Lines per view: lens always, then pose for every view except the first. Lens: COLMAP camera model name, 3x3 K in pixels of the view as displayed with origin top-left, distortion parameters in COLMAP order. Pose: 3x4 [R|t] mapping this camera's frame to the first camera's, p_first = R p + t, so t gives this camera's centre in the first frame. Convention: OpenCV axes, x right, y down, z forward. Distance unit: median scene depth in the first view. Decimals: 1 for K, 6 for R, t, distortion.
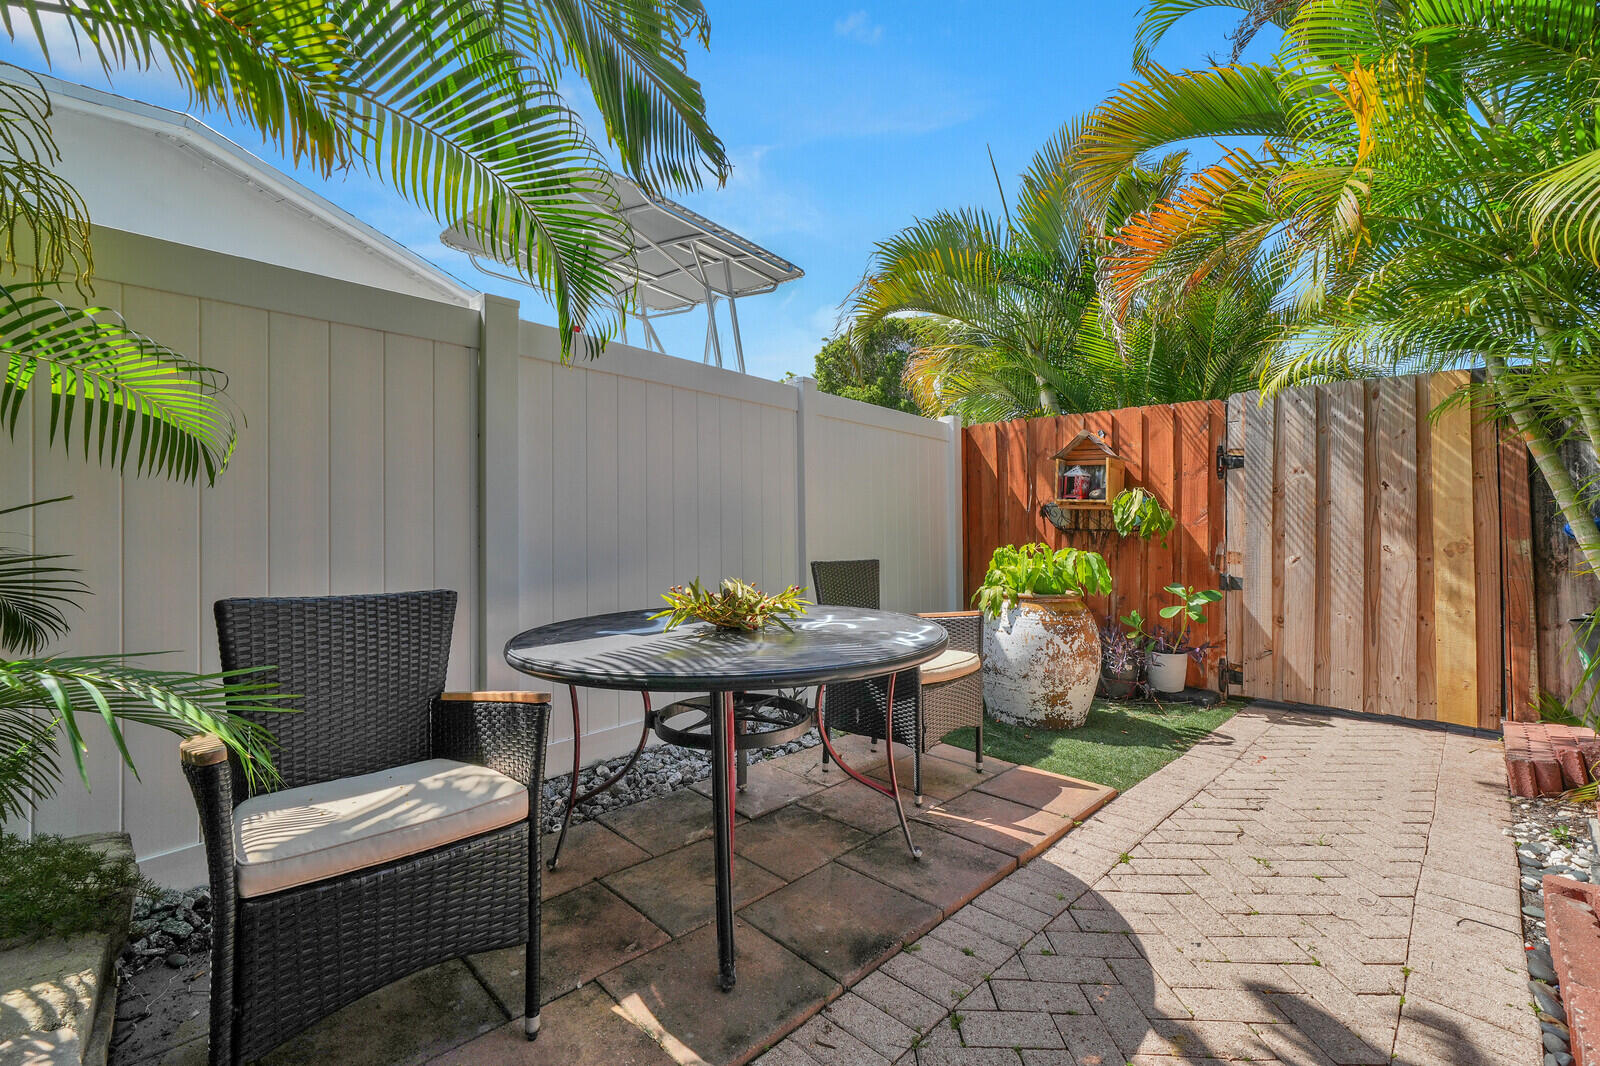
lens RADIAL K [[646.6, 0, 798.4], [0, 646.6, 529.6], [0, 0, 1]] dist [0.000899, 0.000074]
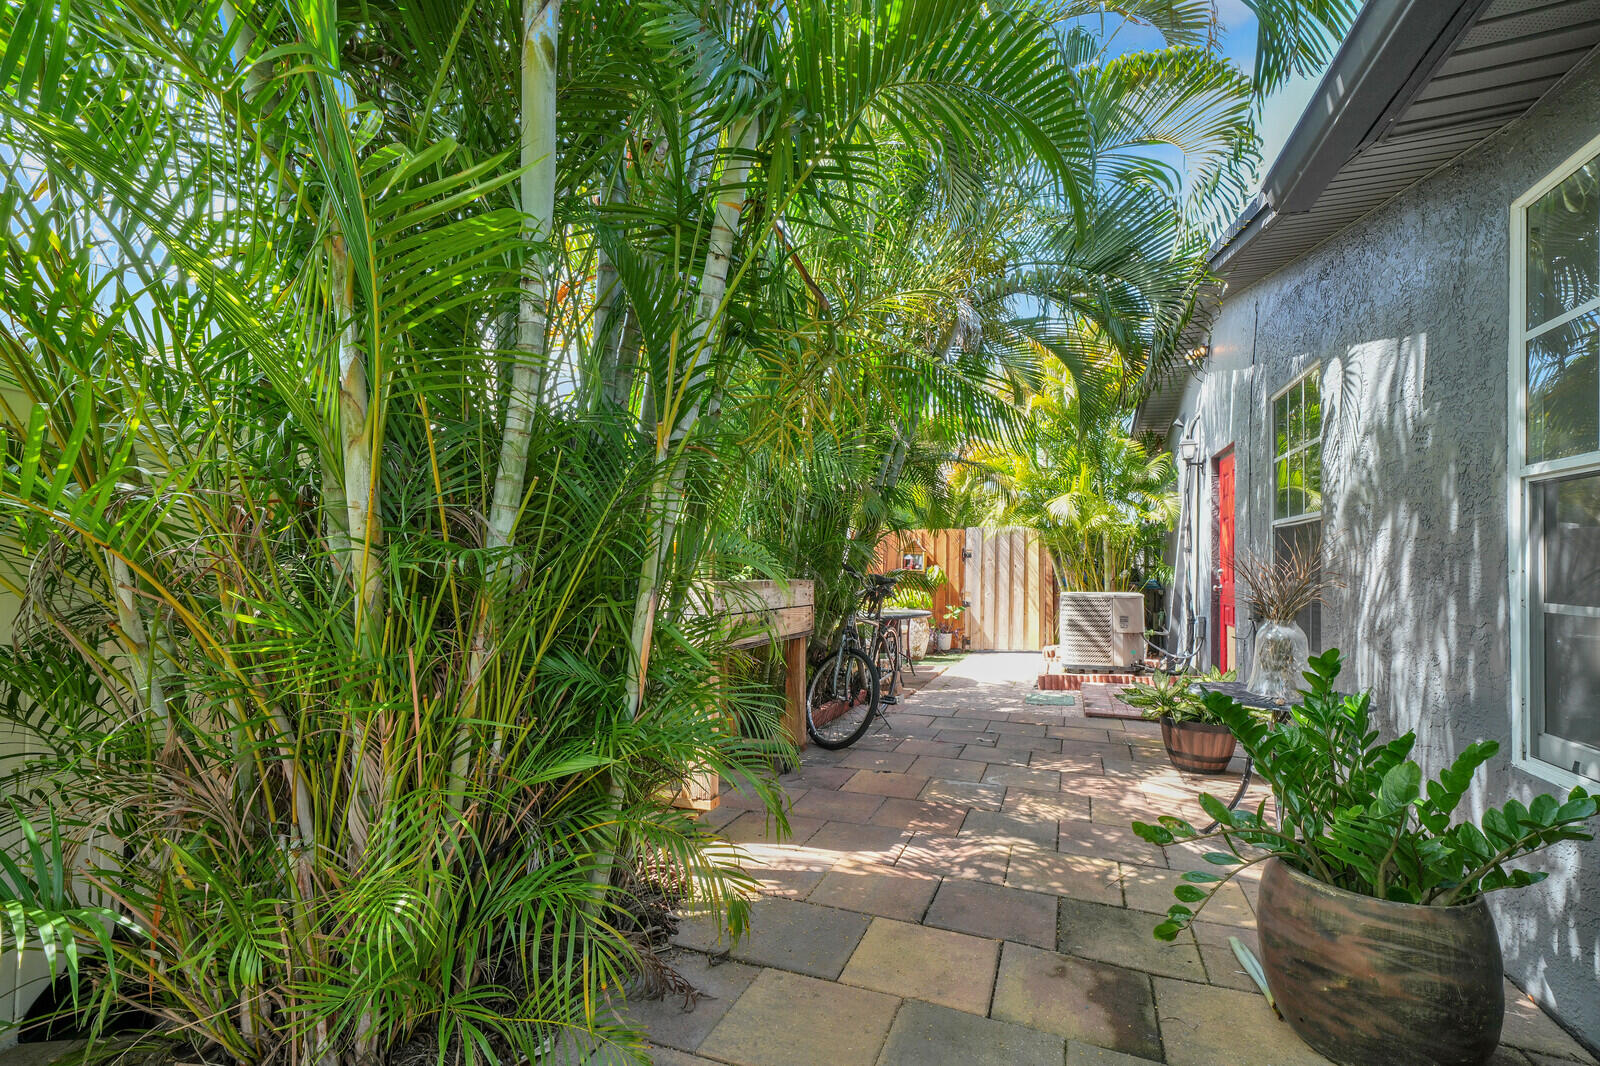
lens RADIAL K [[684.1, 0, 808.1], [0, 684.1, 578.5], [0, 0, 1]] dist [0.000452, 0.000016]
pose [[0.902855, 0.003252, 0.429934, -1.022513], [-0.005978, 0.999970, 0.004991, -0.025516], [-0.429904, -0.007077, 0.902847, -1.121941]]
